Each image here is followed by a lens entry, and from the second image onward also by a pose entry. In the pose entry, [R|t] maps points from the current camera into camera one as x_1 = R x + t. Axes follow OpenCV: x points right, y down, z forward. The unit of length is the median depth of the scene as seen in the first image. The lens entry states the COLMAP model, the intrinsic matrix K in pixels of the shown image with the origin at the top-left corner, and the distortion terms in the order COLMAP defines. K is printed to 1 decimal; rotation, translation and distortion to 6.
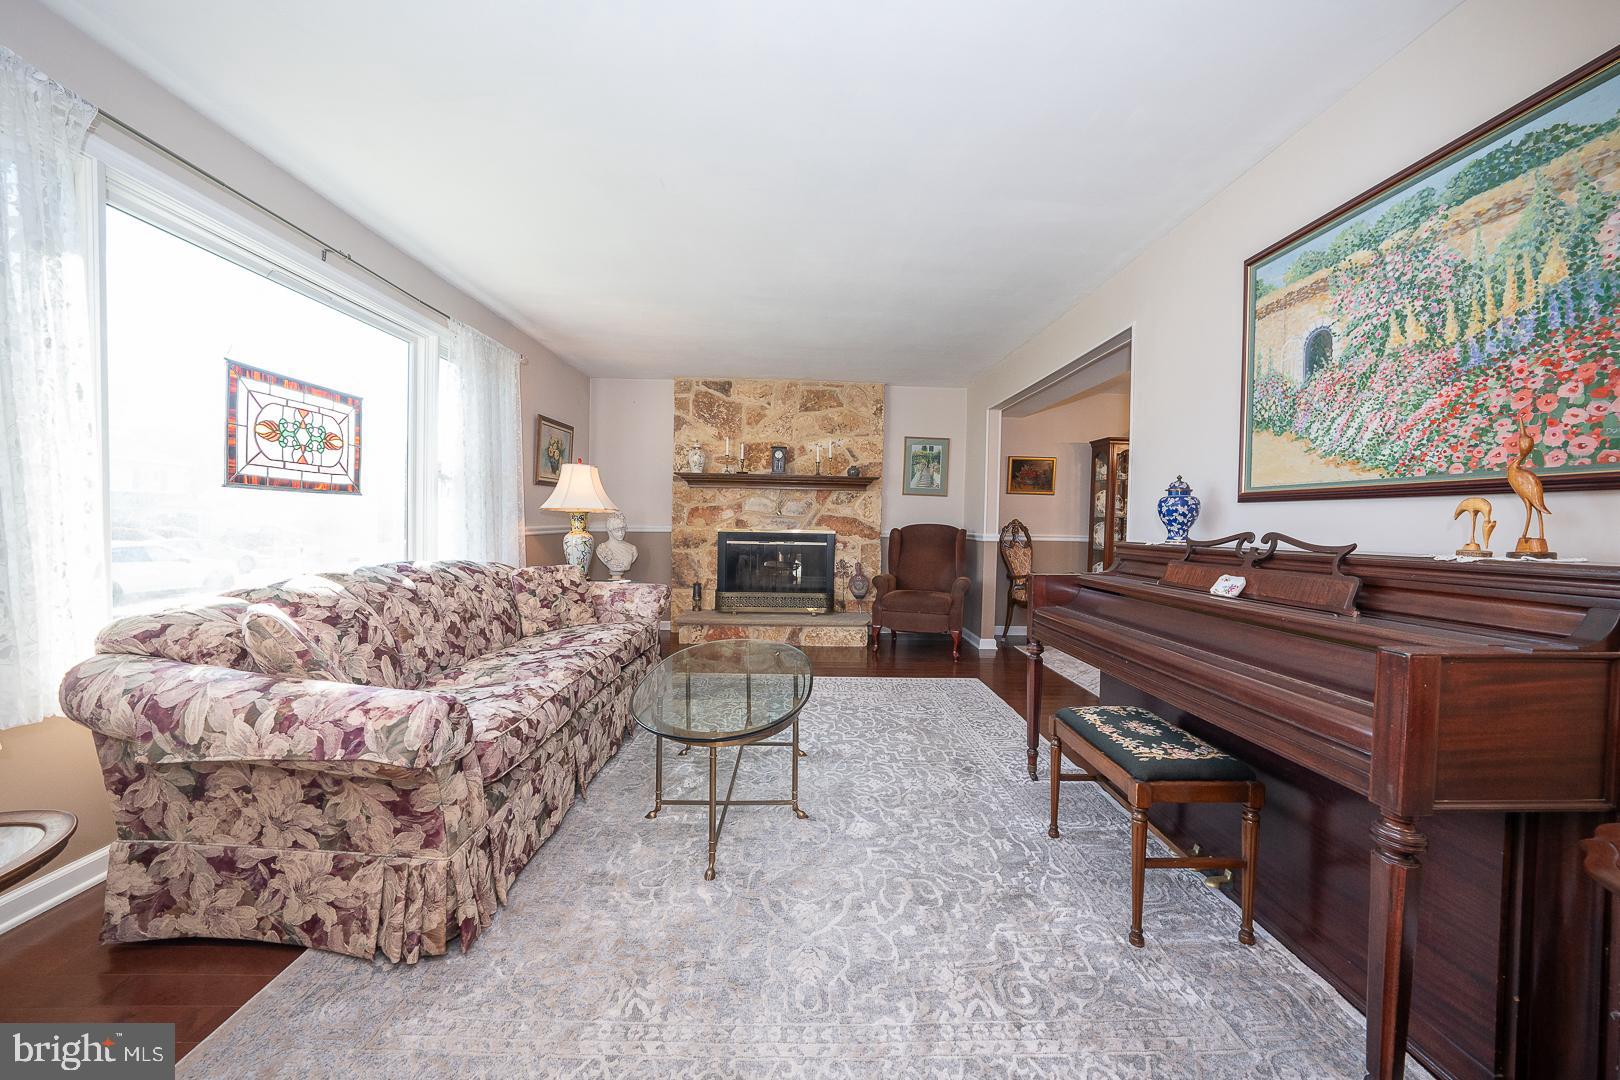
lens RADIAL K [[596.7, 0, 809.3], [0, 596.7, 540.0], [0, 0, 1]] dist [-0.000775, -0.000003]
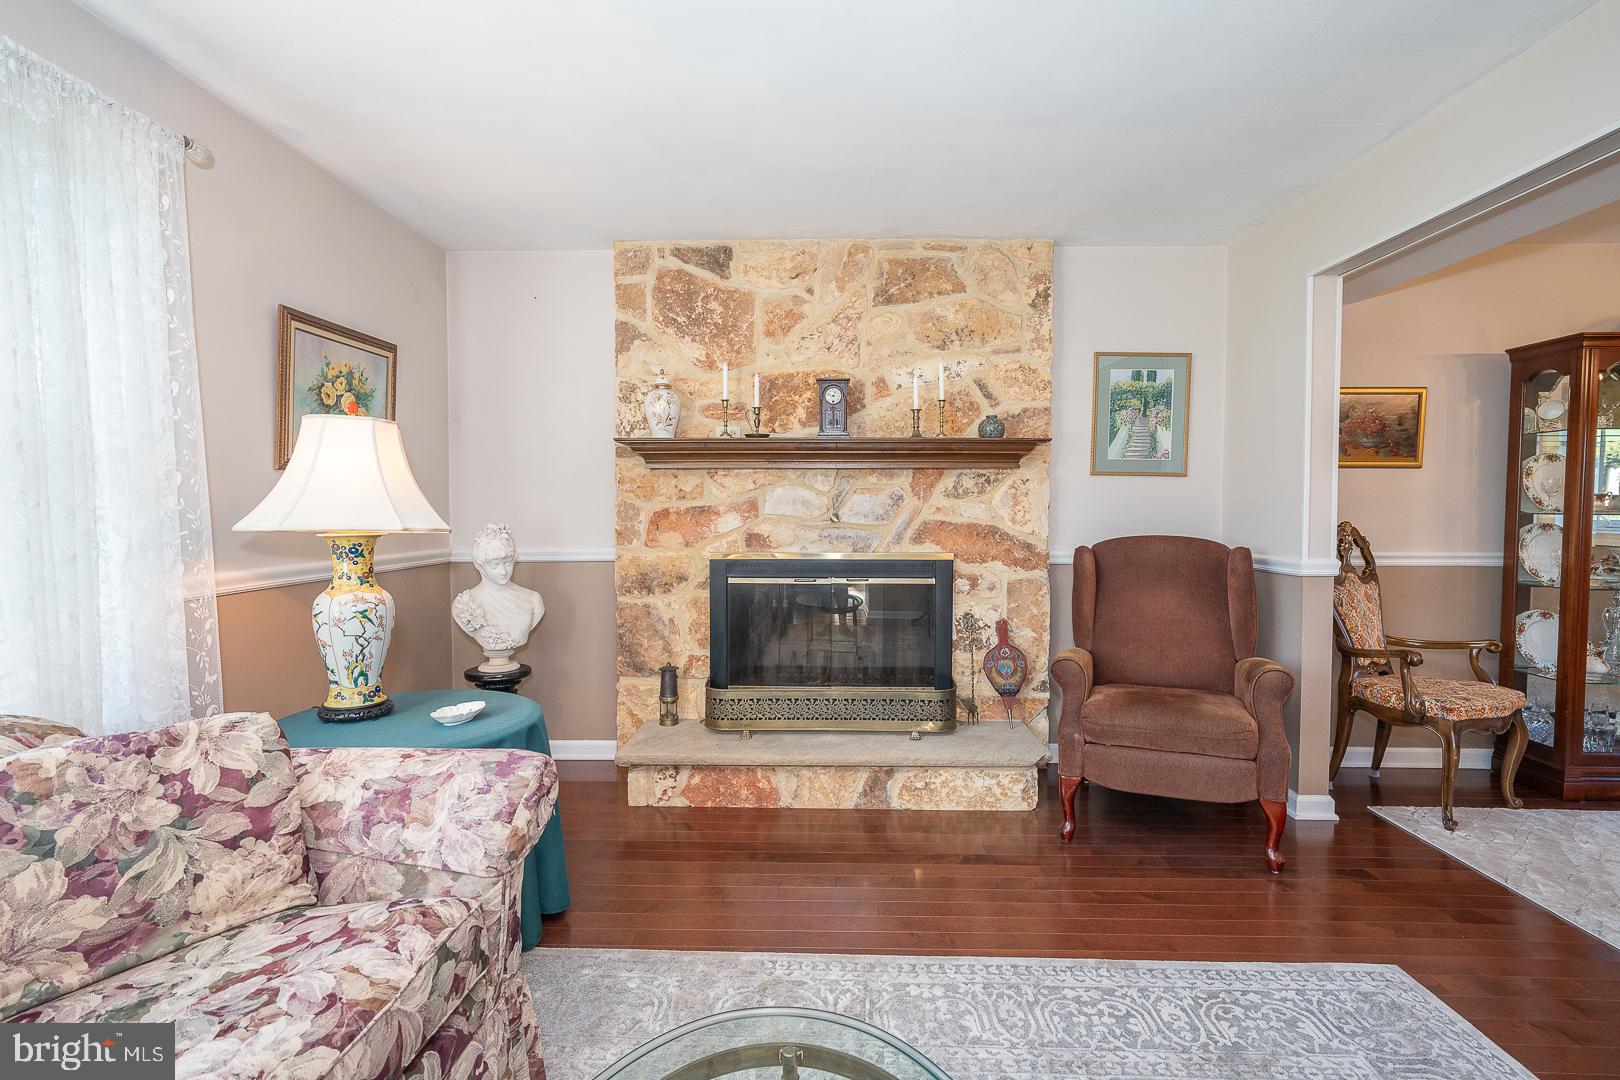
lens RADIAL K [[792.0, 0, 810.7], [0, 792.0, 537.4], [0, 0, 1]] dist [0.003857, 0.000258]
pose [[0.998727, -0.017784, -0.047207, -0.040421], [0.017839, 0.999841, 0.000740, -0.030783], [0.047186, -0.001581, 0.998885, 0.363124]]
